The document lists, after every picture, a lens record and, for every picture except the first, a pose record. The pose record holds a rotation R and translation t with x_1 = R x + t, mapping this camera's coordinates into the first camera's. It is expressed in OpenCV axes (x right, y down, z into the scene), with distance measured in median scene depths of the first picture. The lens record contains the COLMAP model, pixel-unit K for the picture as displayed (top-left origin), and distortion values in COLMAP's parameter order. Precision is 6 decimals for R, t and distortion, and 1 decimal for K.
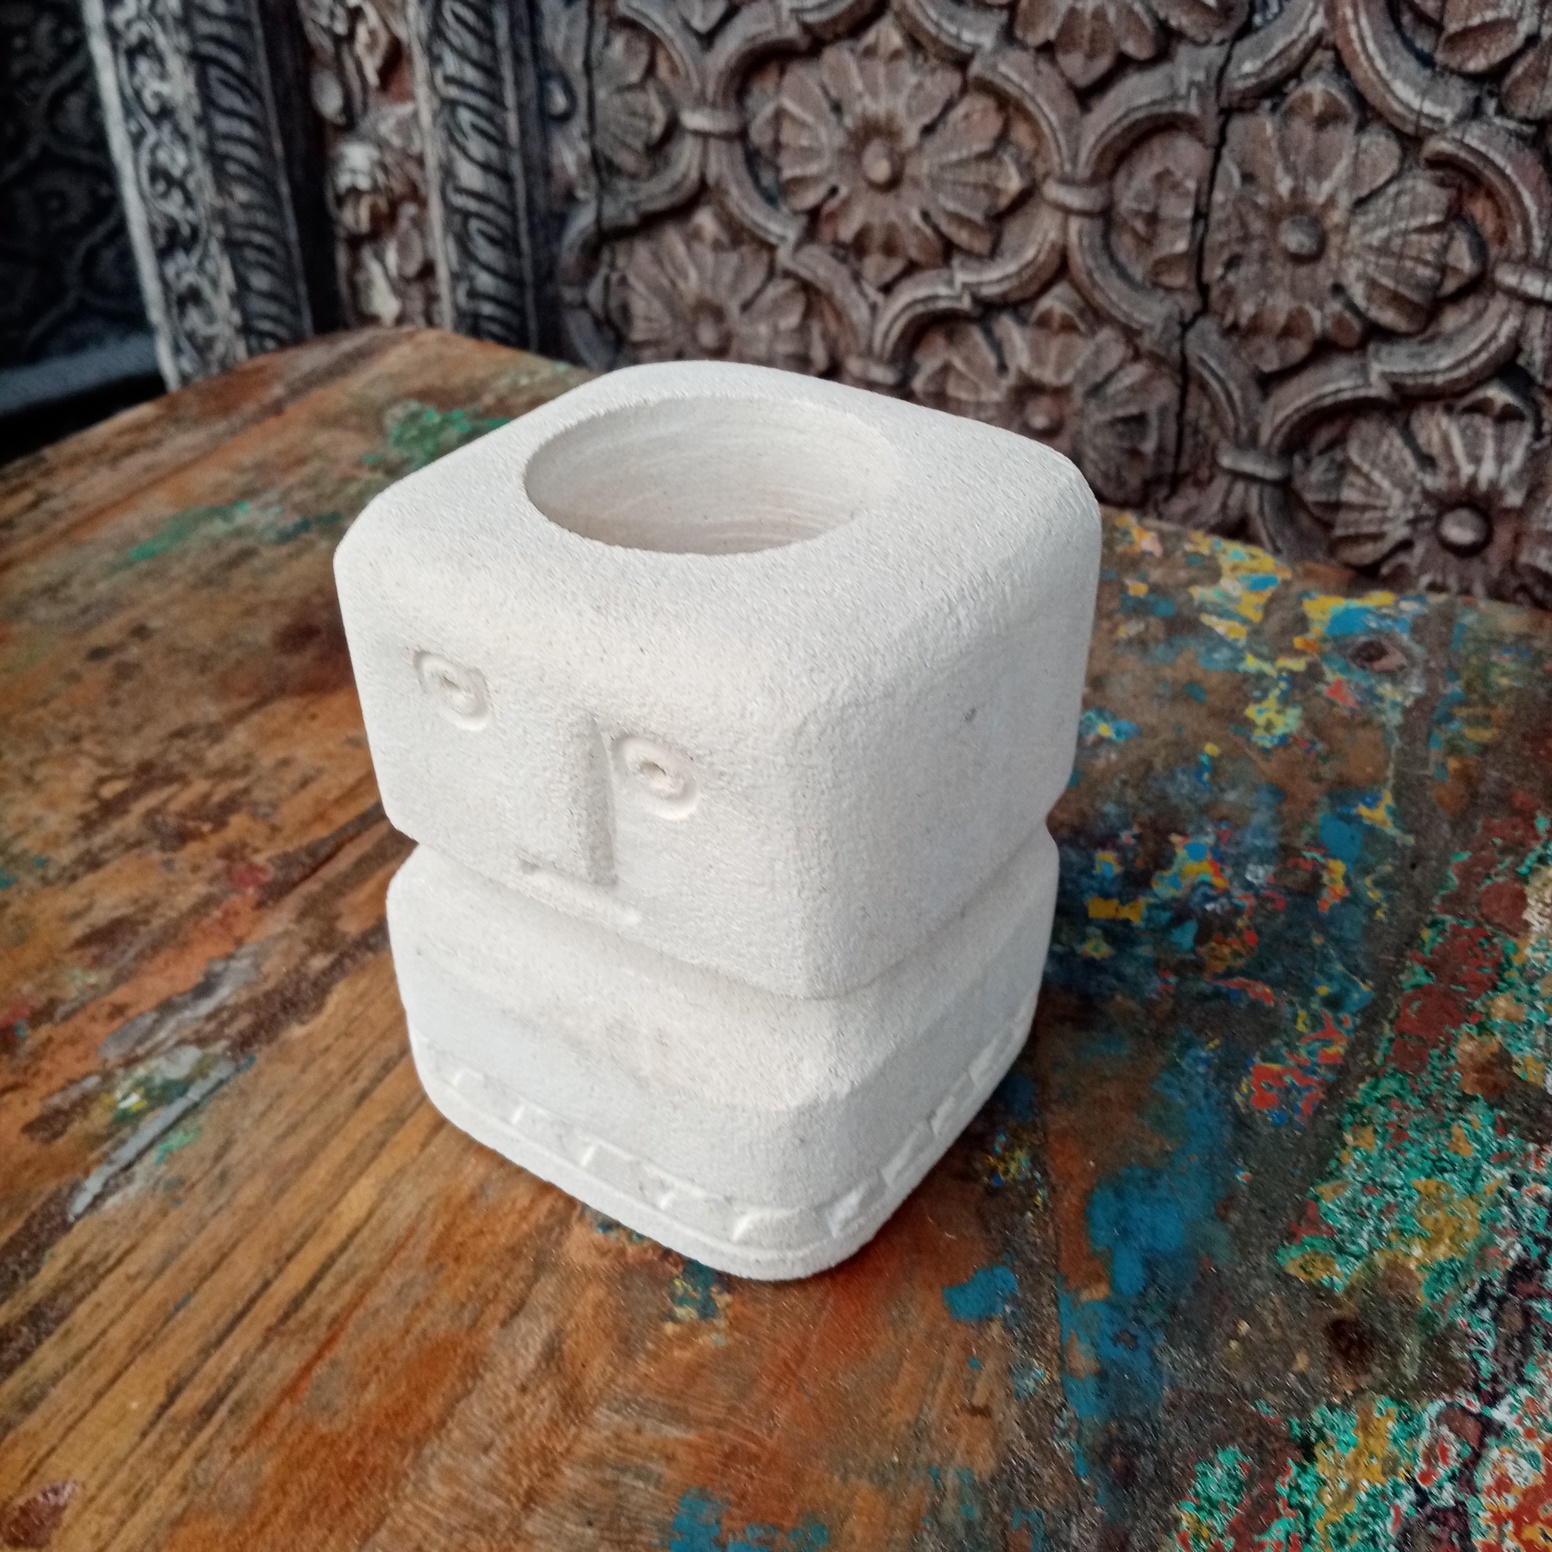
lens RADIAL K [[1671.4, 0, 757.2], [0, 1671.4, 779.4], [0, 0, 1]] dist [-0.004839, 0.000000]
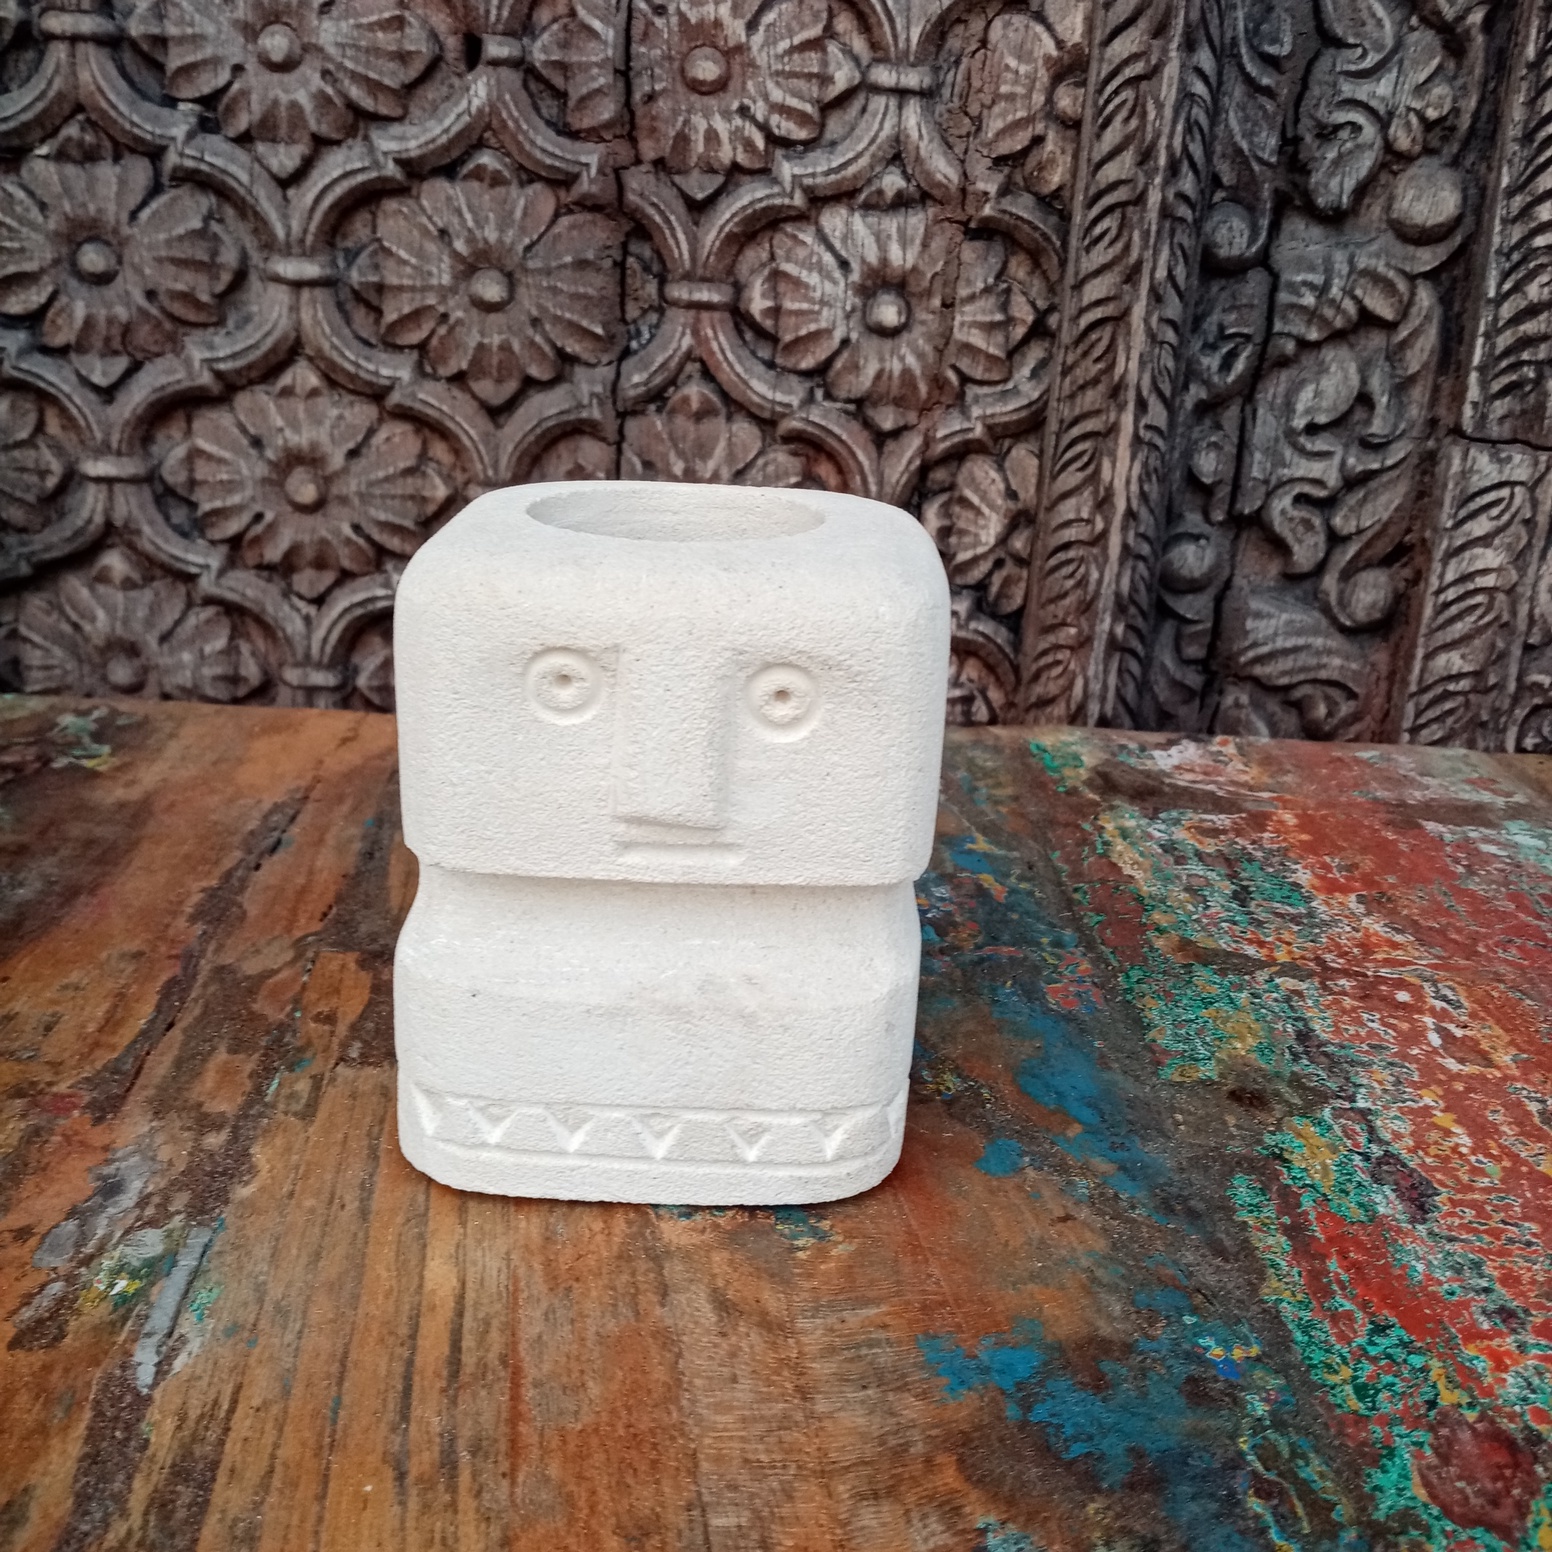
lens RADIAL K [[1671.4, 0, 766.9], [0, 1671.4, 773.5], [0, 0, 1]] dist [-0.004839, 0.000000]
pose [[0.836099, -0.134055, 0.531947, -0.390935], [0.276183, 0.940691, -0.197035, 0.153169], [-0.473985, 0.311656, 0.823535, 0.005224]]
